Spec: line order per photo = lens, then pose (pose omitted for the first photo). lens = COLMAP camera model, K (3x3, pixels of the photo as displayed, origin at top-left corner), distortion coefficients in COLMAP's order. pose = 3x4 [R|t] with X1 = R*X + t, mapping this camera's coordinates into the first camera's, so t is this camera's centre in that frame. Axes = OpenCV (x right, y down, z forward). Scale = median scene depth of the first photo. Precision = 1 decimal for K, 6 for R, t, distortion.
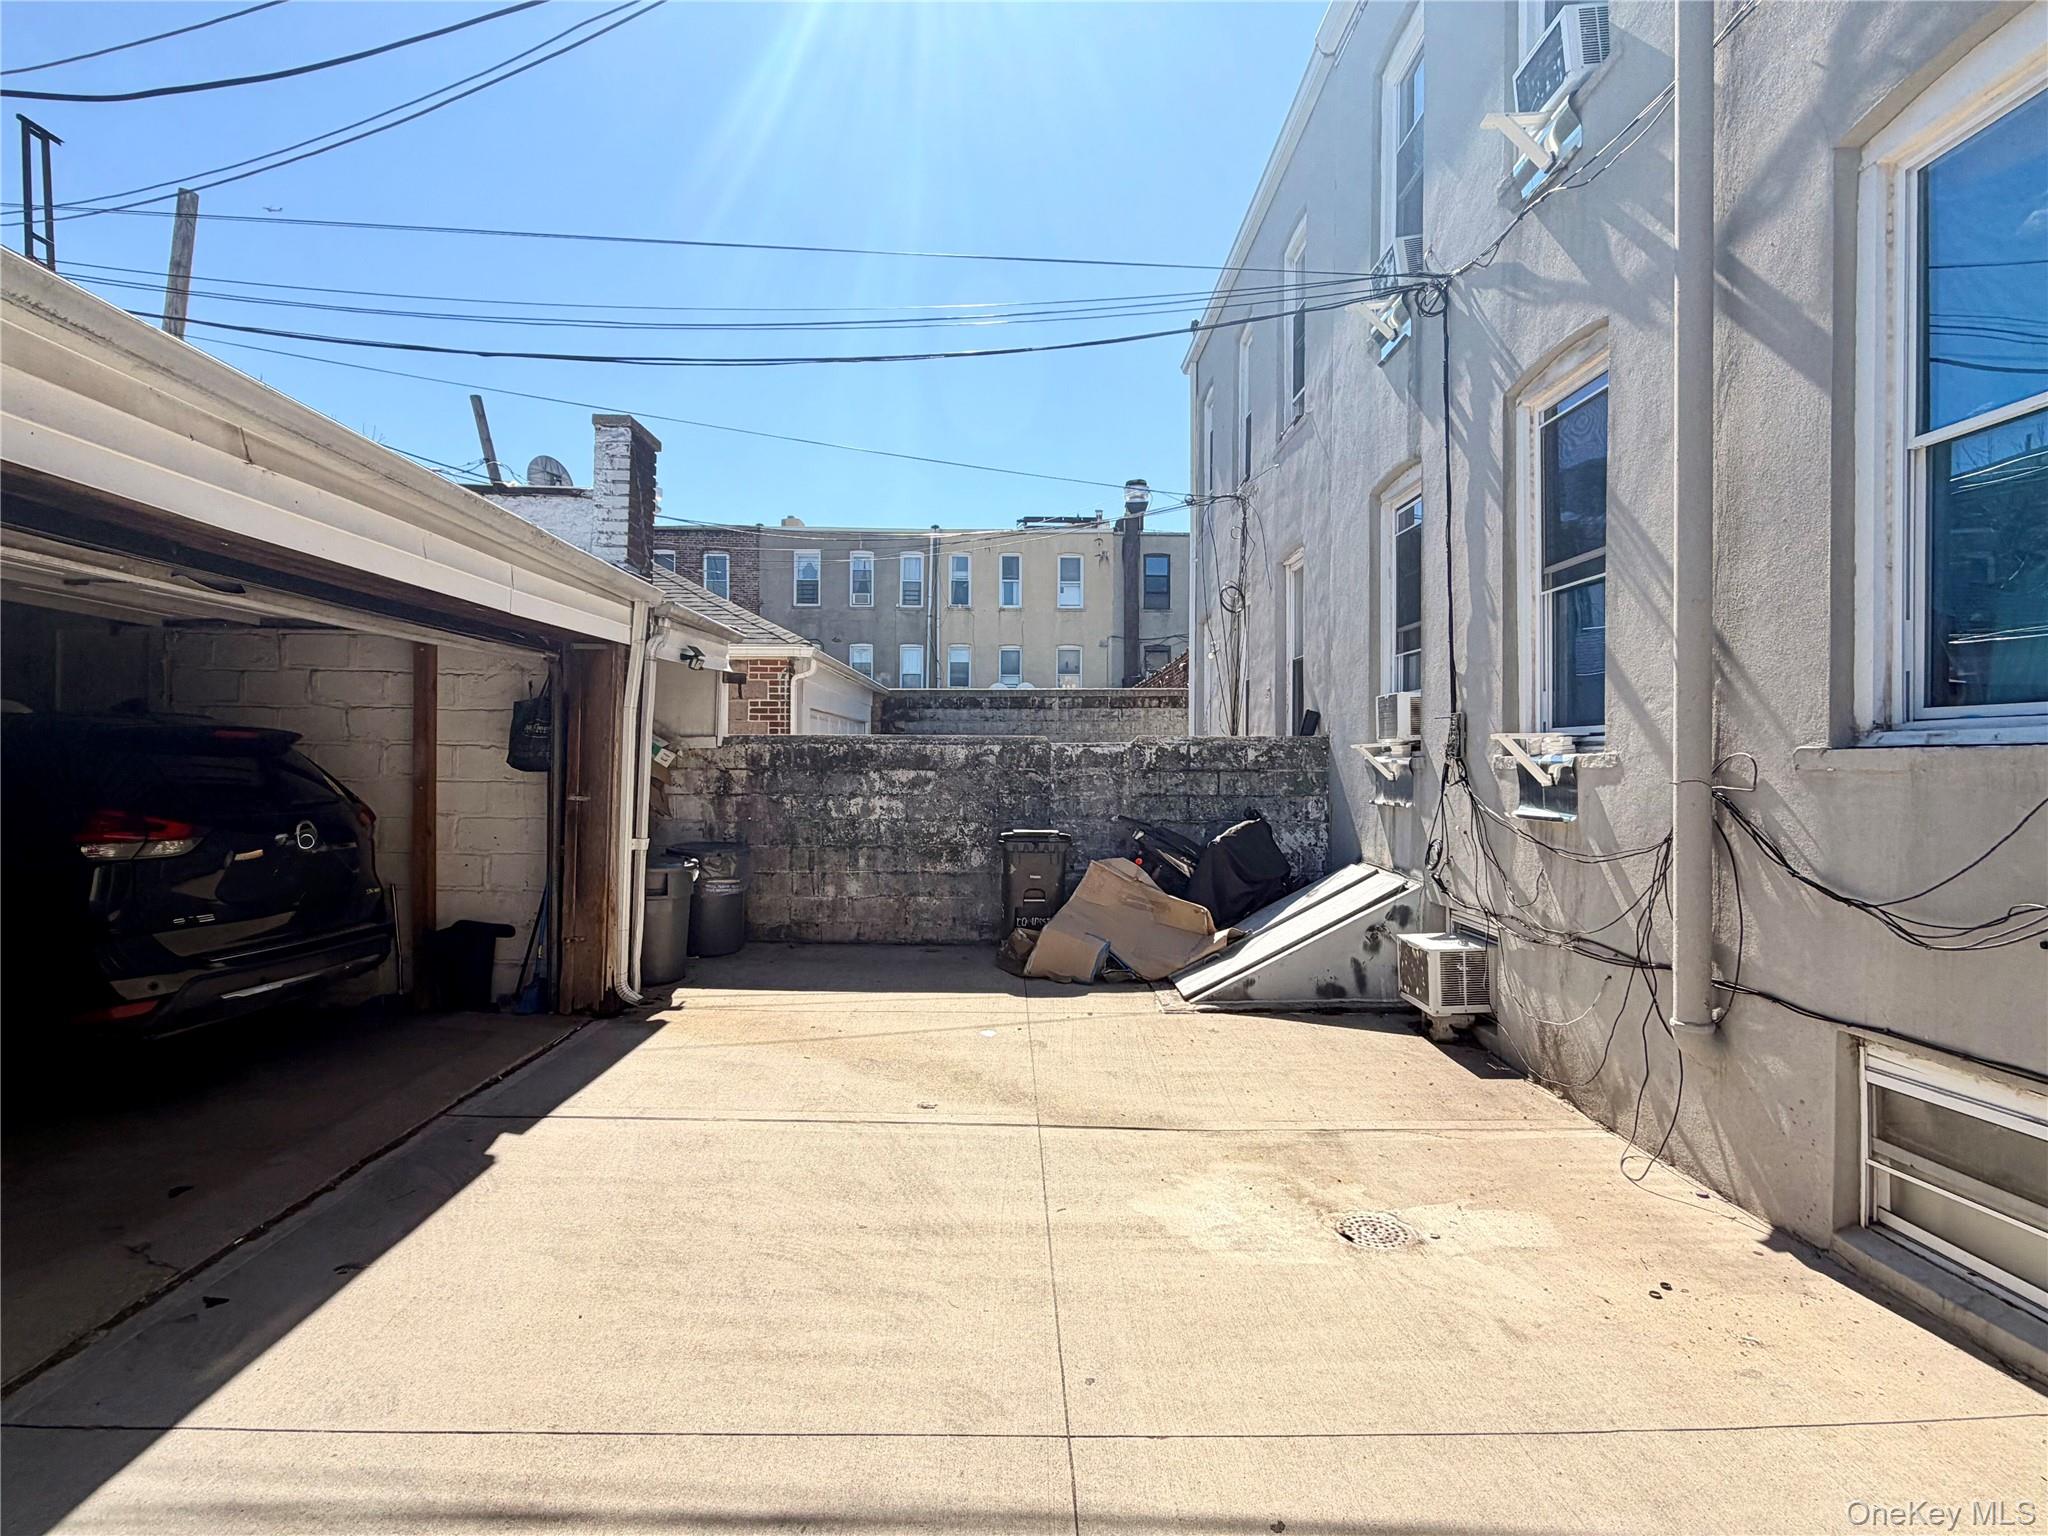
lens RADIAL K [[986.7, 0, 1025.2], [0, 986.7, 766.7], [0, 0, 1]] dist [0.001899, -0.000798]
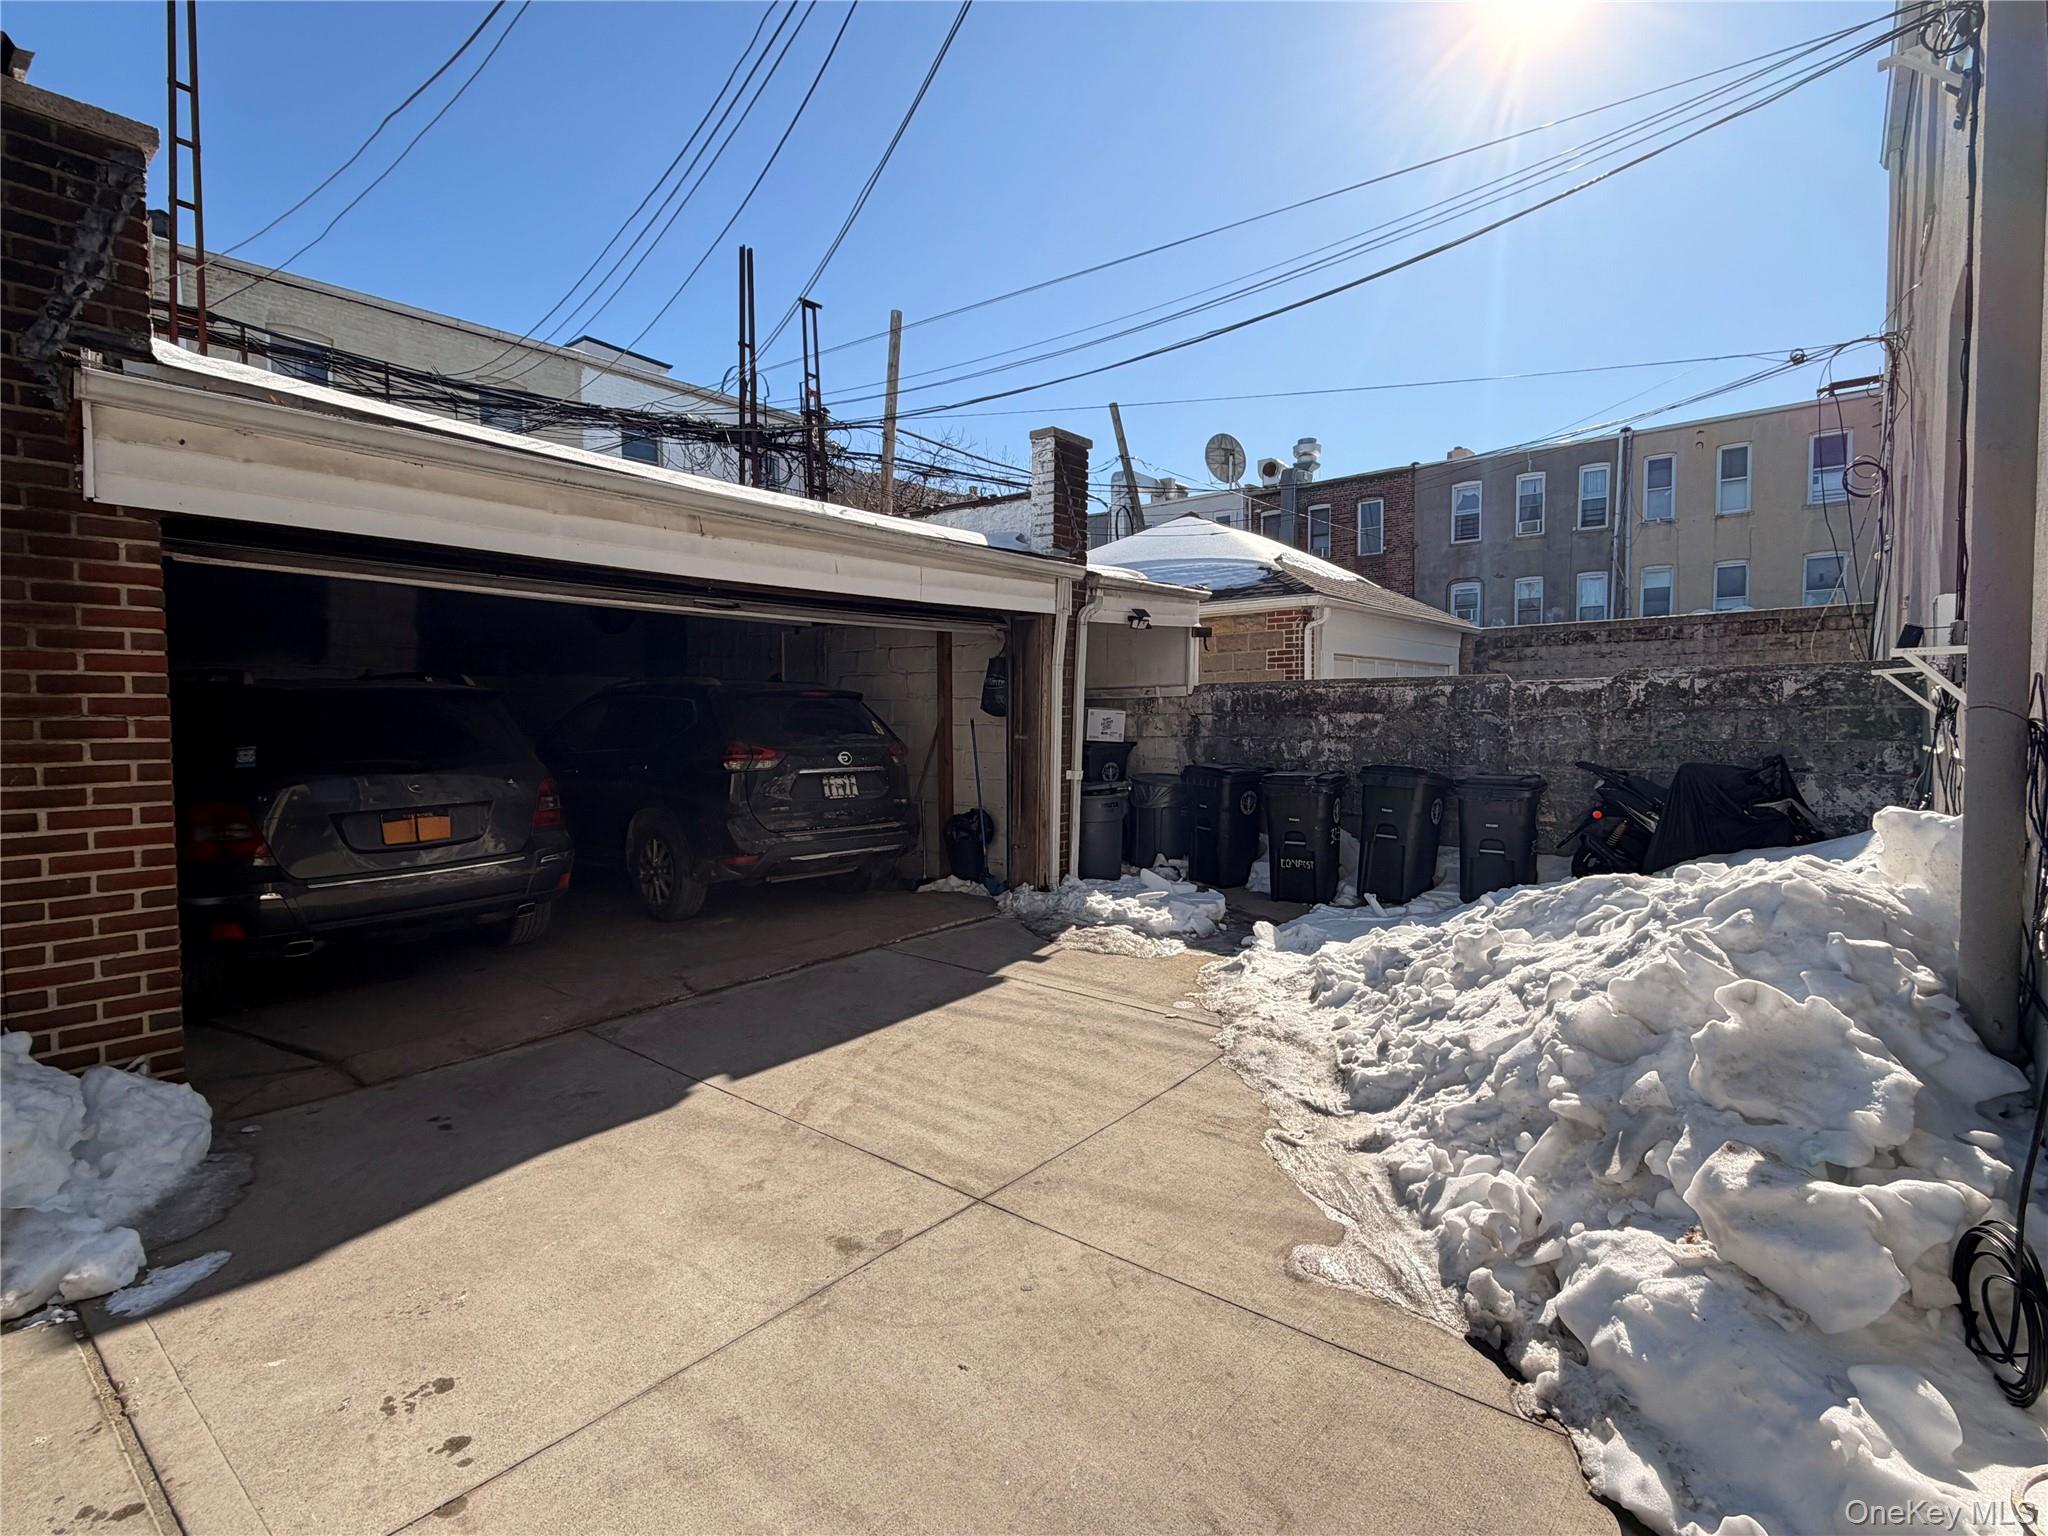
lens RADIAL K [[983.5, 0, 1018.7], [0, 983.5, 777.2], [0, 0, 1]] dist [-0.005590, 0.000472]
pose [[0.759631, 0.029000, -0.649707, 0.342776], [0.010960, 0.998293, 0.057373, 0.009224], [0.650262, -0.050703, 0.758016, 0.018272]]
